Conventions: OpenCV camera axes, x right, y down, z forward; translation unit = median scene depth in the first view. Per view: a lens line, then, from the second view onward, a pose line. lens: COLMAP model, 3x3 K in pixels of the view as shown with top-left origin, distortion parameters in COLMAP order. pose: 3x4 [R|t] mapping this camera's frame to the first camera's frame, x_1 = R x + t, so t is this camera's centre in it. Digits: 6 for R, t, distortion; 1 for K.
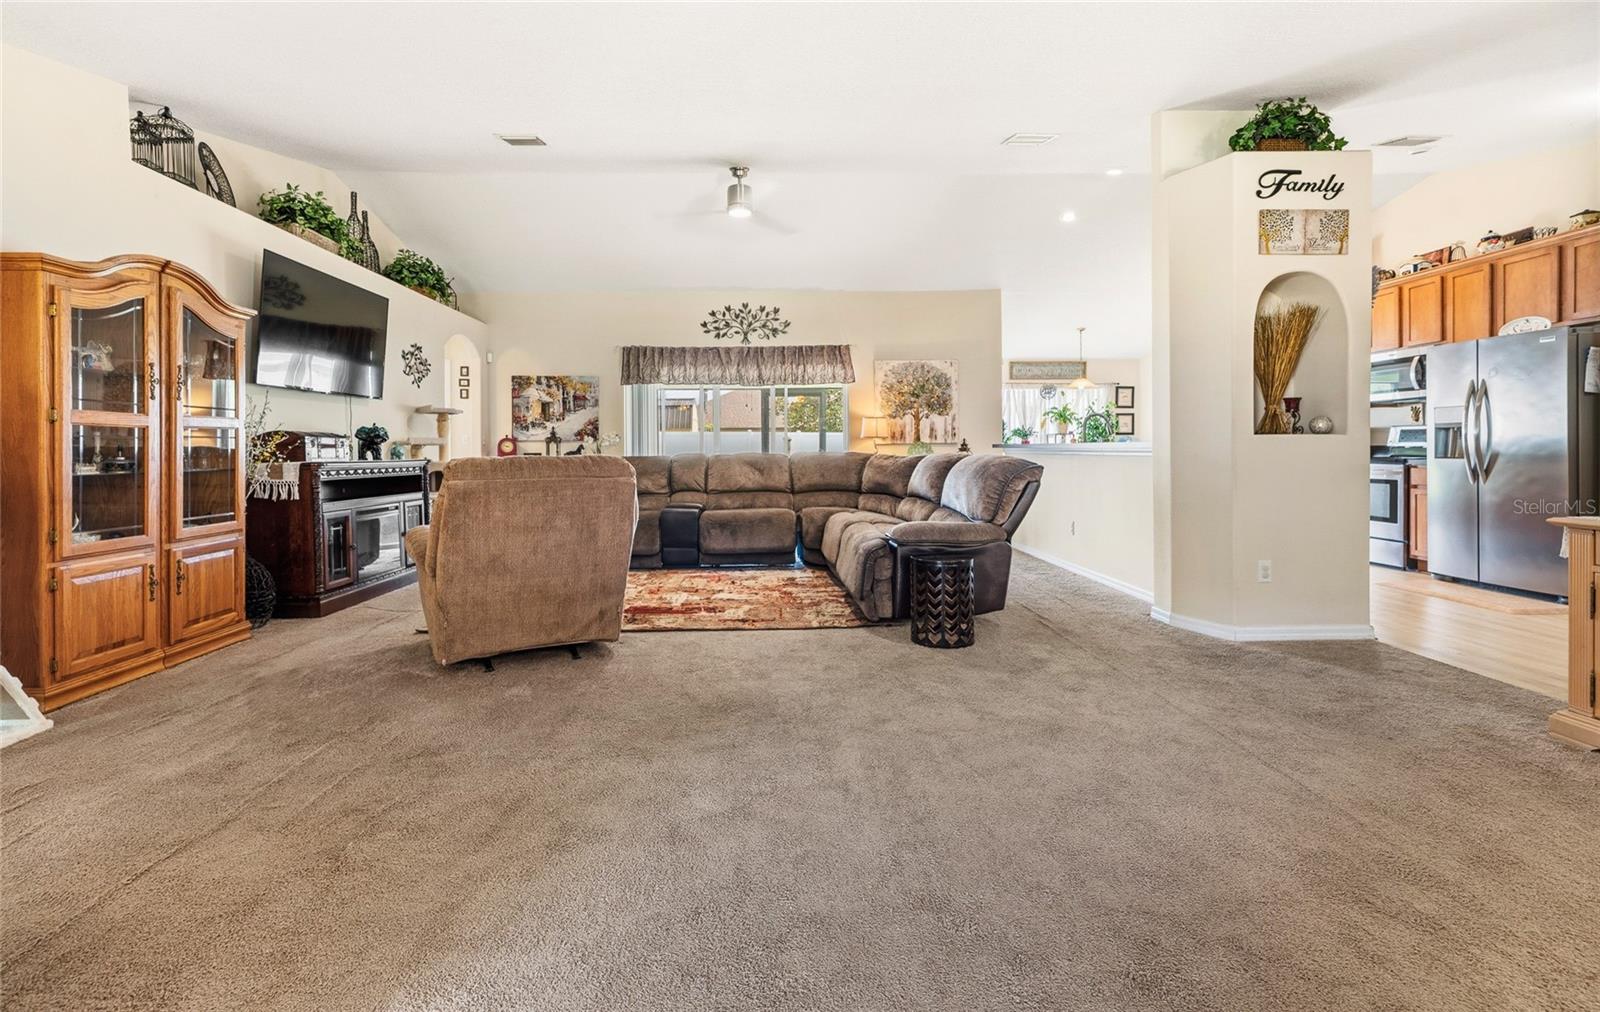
lens RADIAL K [[673.7, 0, 796.6], [0, 673.7, 454.0], [0, 0, 1]] dist [0.000185, 0.000190]
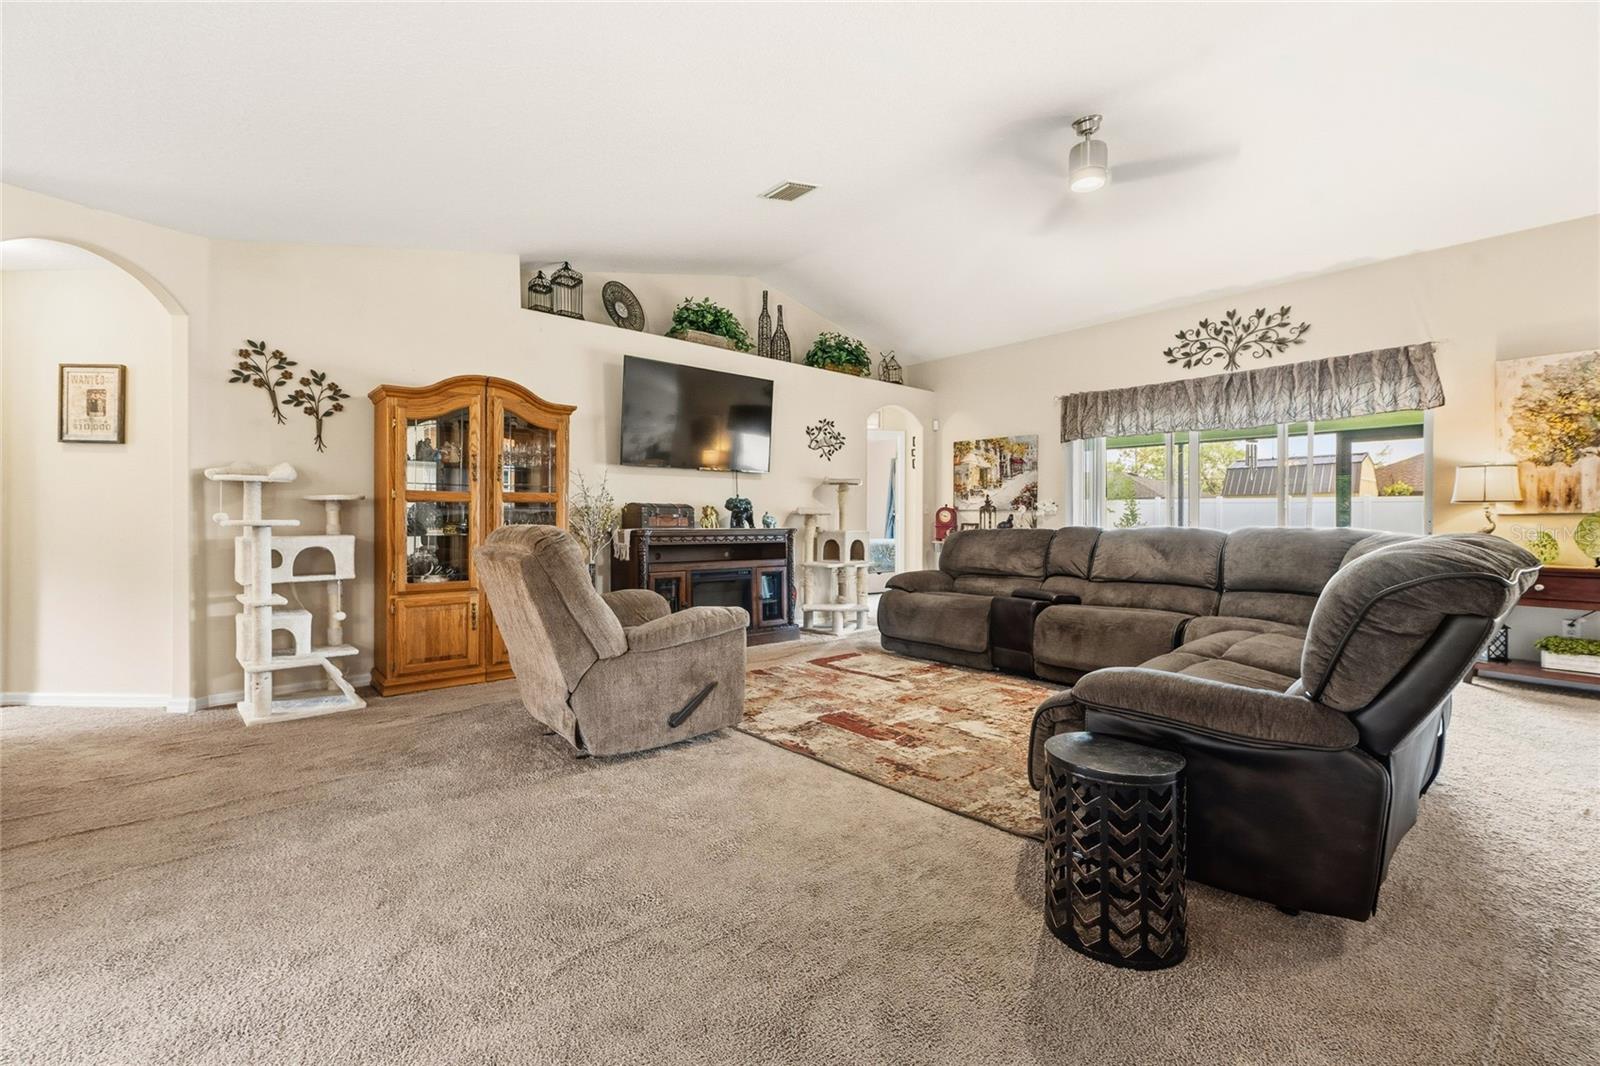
lens RADIAL K [[679.7, 0, 804.4], [0, 679.7, 522.5], [0, 0, 1]] dist [0.002107, 0.000265]
pose [[0.647052, 0.010627, -0.762372, 0.177797], [-0.011043, 0.999929, 0.004566, -0.004169], [0.762366, 0.005464, 0.647123, 0.213905]]
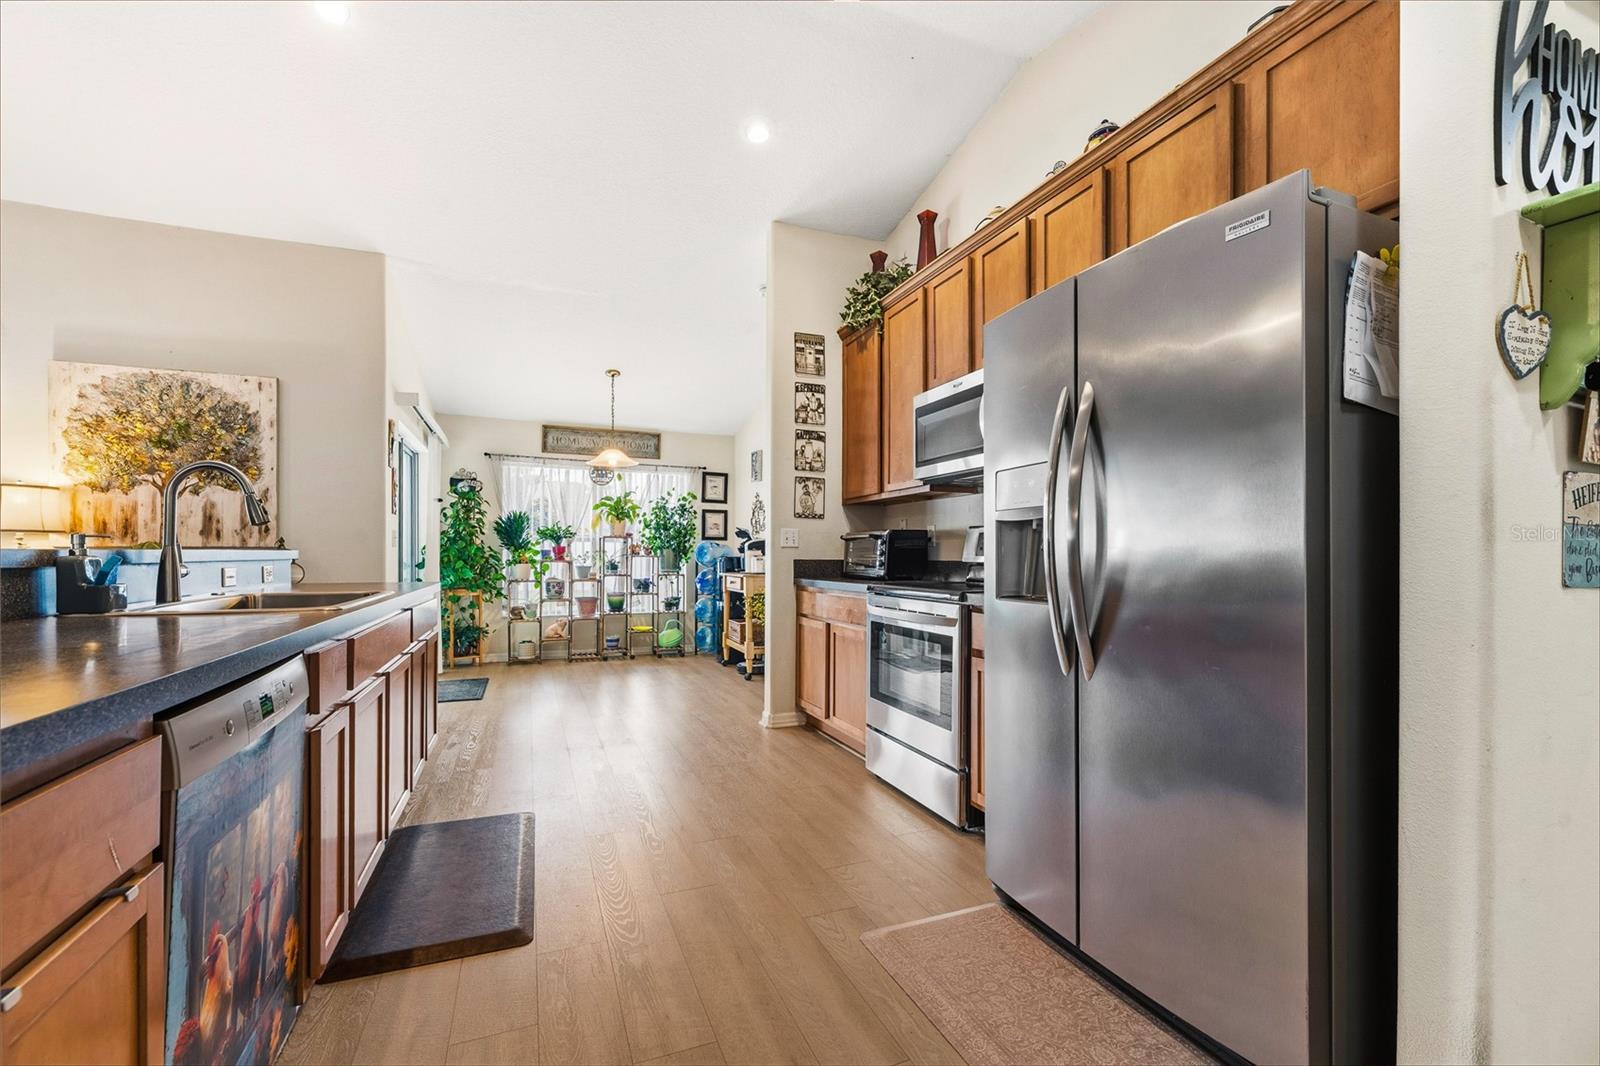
lens RADIAL K [[664.5, 0, 798.0], [0, 664.5, 550.0], [0, 0, 1]] dist [0.001338, 0.000146]
pose [[0.933439, 0.013086, 0.358497, 0.428293], [-0.007729, 0.999836, -0.016373, -0.009514], [-0.358652, 0.012512, 0.933387, 0.415093]]
